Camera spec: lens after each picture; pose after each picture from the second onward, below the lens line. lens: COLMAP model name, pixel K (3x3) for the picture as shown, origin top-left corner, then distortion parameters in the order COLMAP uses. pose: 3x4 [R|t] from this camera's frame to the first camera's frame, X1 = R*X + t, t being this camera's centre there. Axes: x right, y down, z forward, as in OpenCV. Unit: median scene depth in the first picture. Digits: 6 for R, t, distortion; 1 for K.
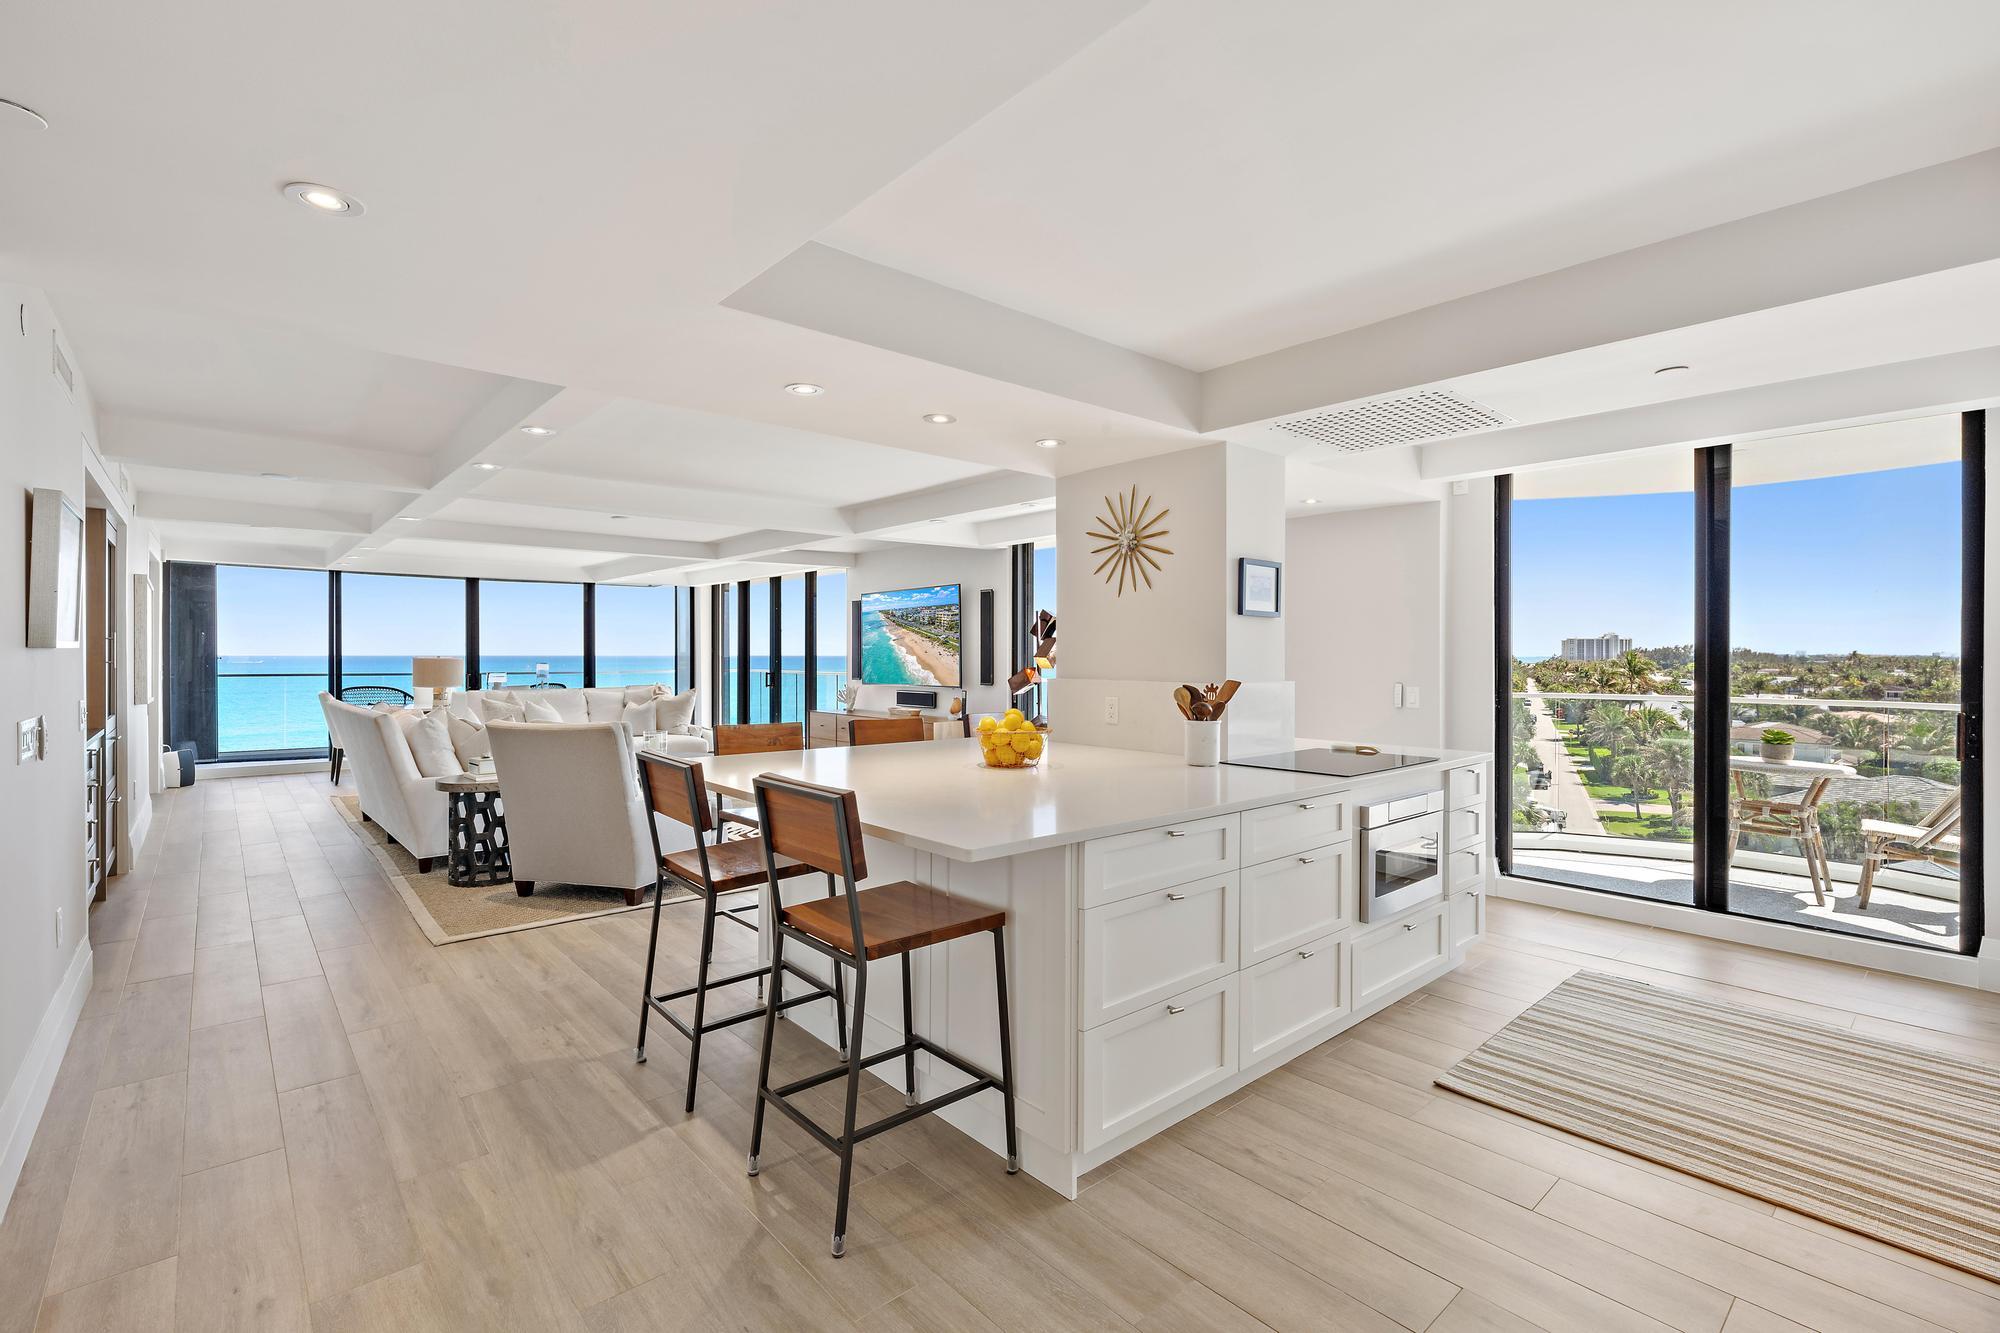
lens RADIAL K [[861.5, 0, 1001.5], [0, 861.5, 661.1], [0, 0, 1]] dist [-0.004712, 0.000726]
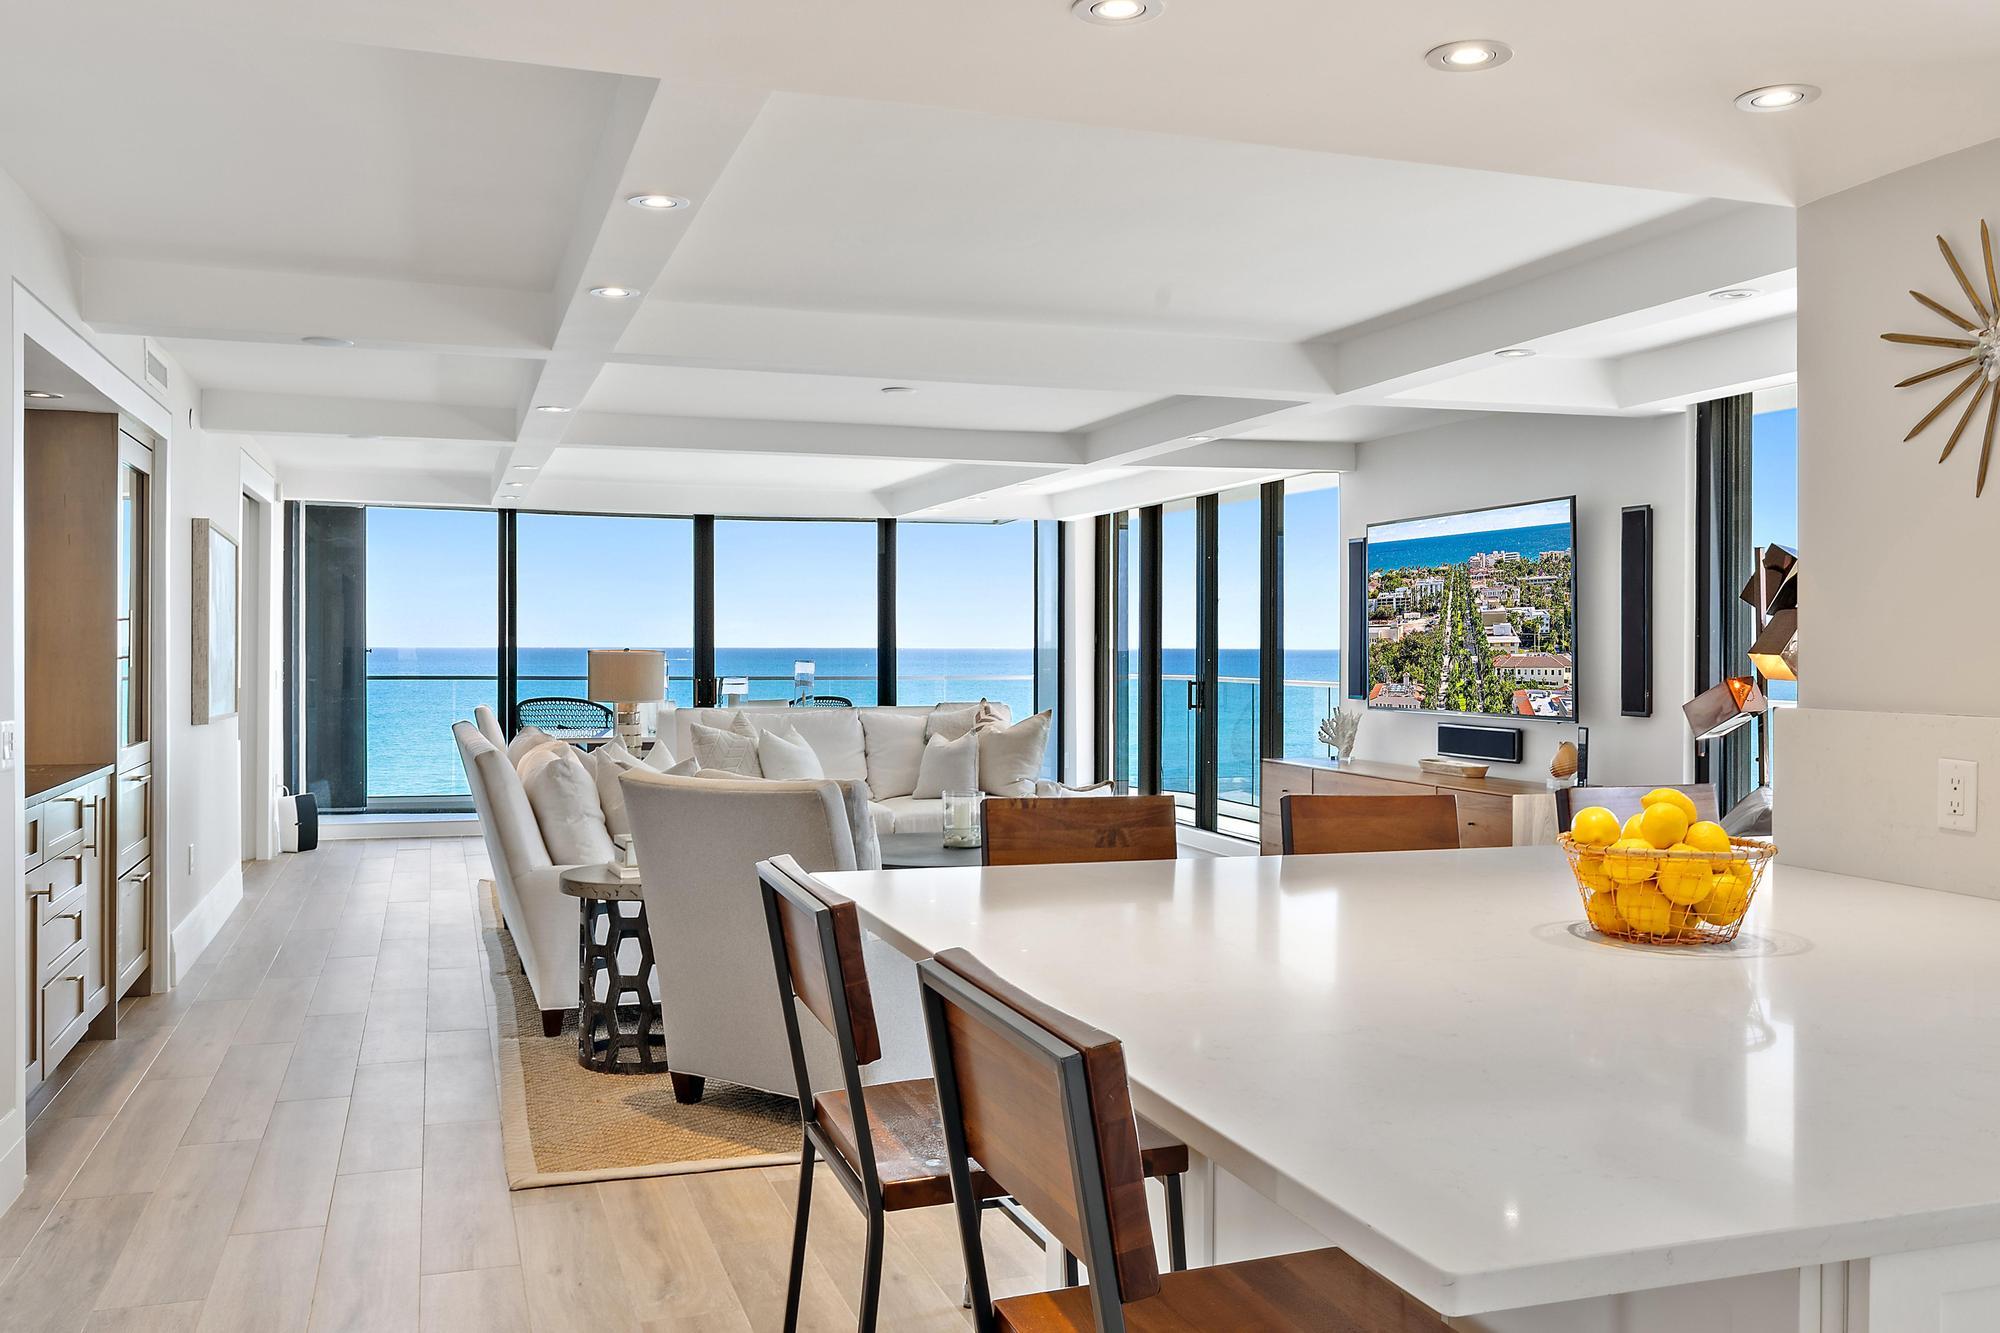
lens RADIAL K [[1617.4, 0, 1025.9], [0, 1617.4, 651.0], [0, 0, 1]] dist [-0.001961, -0.007666]
pose [[0.924727, 0.002418, -0.380624, 0.014582], [-0.004584, 0.999978, -0.004784, -0.000800], [0.380604, 0.006169, 0.924717, 0.139623]]
